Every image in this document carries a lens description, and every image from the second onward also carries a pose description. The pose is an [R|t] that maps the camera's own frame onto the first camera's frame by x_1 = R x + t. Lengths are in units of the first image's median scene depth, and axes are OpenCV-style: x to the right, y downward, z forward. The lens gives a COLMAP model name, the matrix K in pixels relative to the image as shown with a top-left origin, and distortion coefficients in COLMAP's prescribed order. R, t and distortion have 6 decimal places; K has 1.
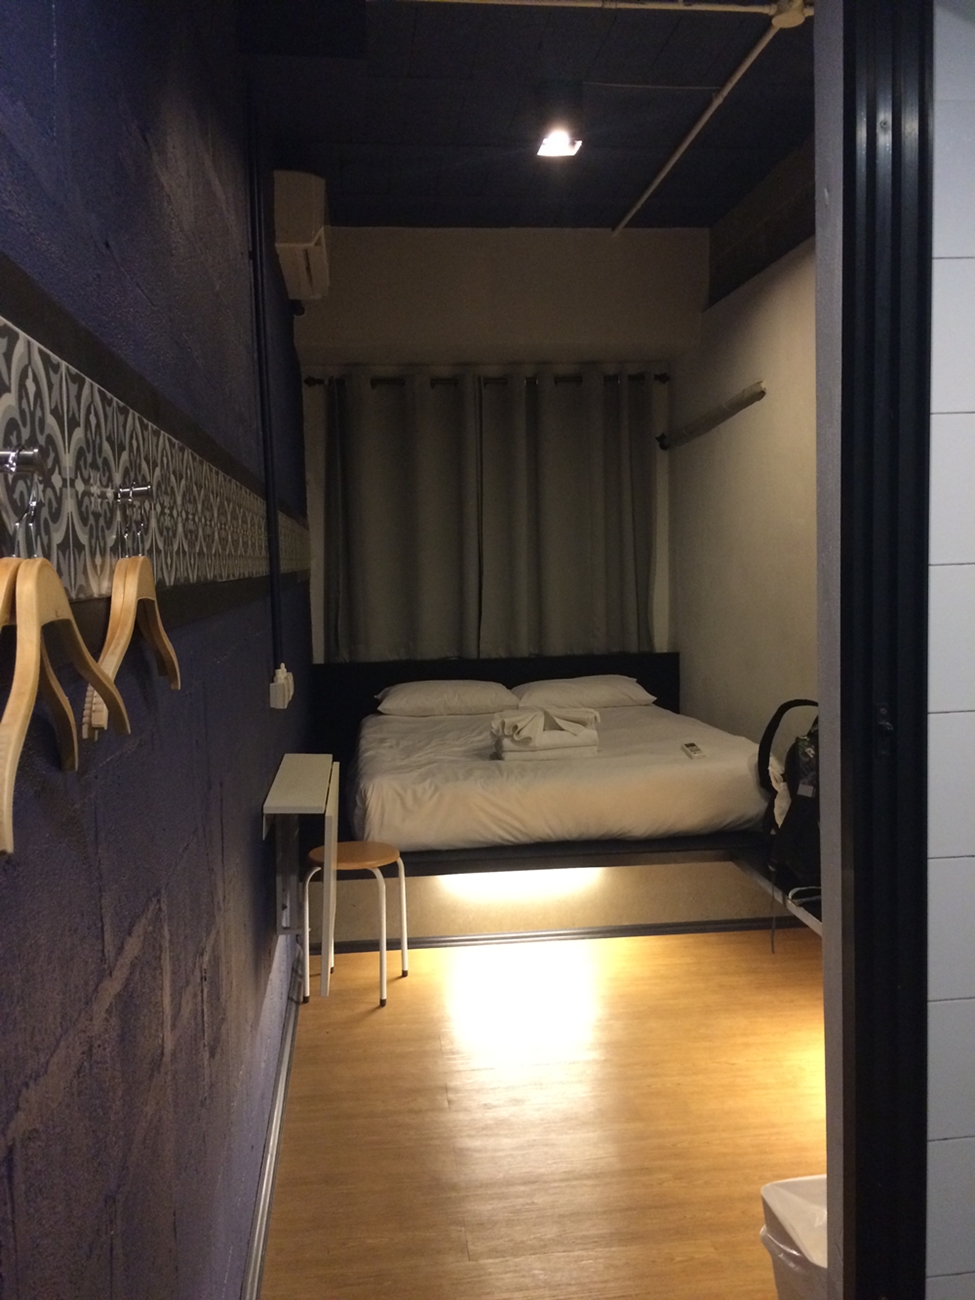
lens RADIAL K [[1127.0, 0, 484.8], [0, 1127.0, 644.6], [0, 0, 1]] dist [0.053644, -0.044371]
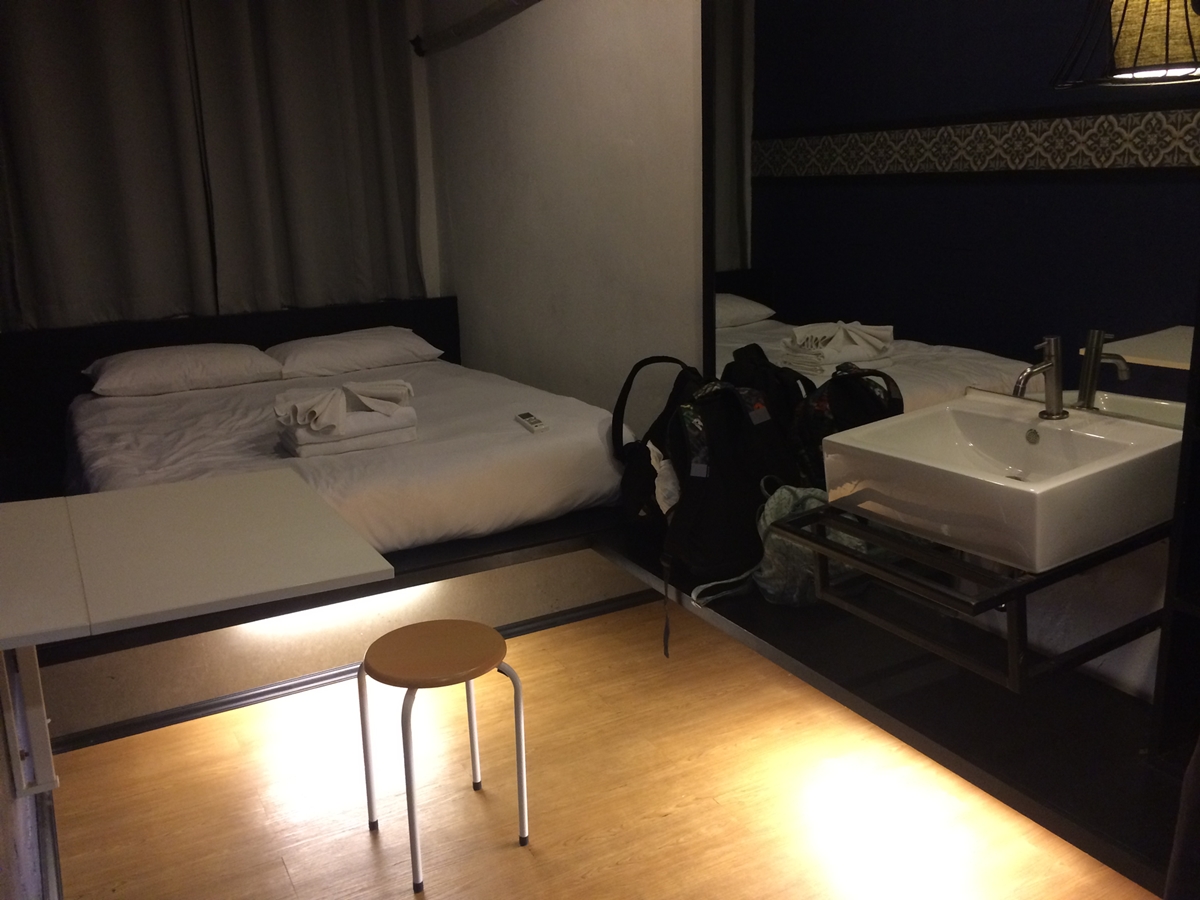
lens RADIAL K [[1040.3, 0, 610.9], [0, 1040.3, 451.7], [0, 0, 1]] dist [0.053644, -0.044371]
pose [[0.920025, -0.103628, 0.377909, -0.056906], [0.037347, 0.983197, 0.178685, -0.021242], [-0.390076, -0.150281, 0.908436, 0.259029]]
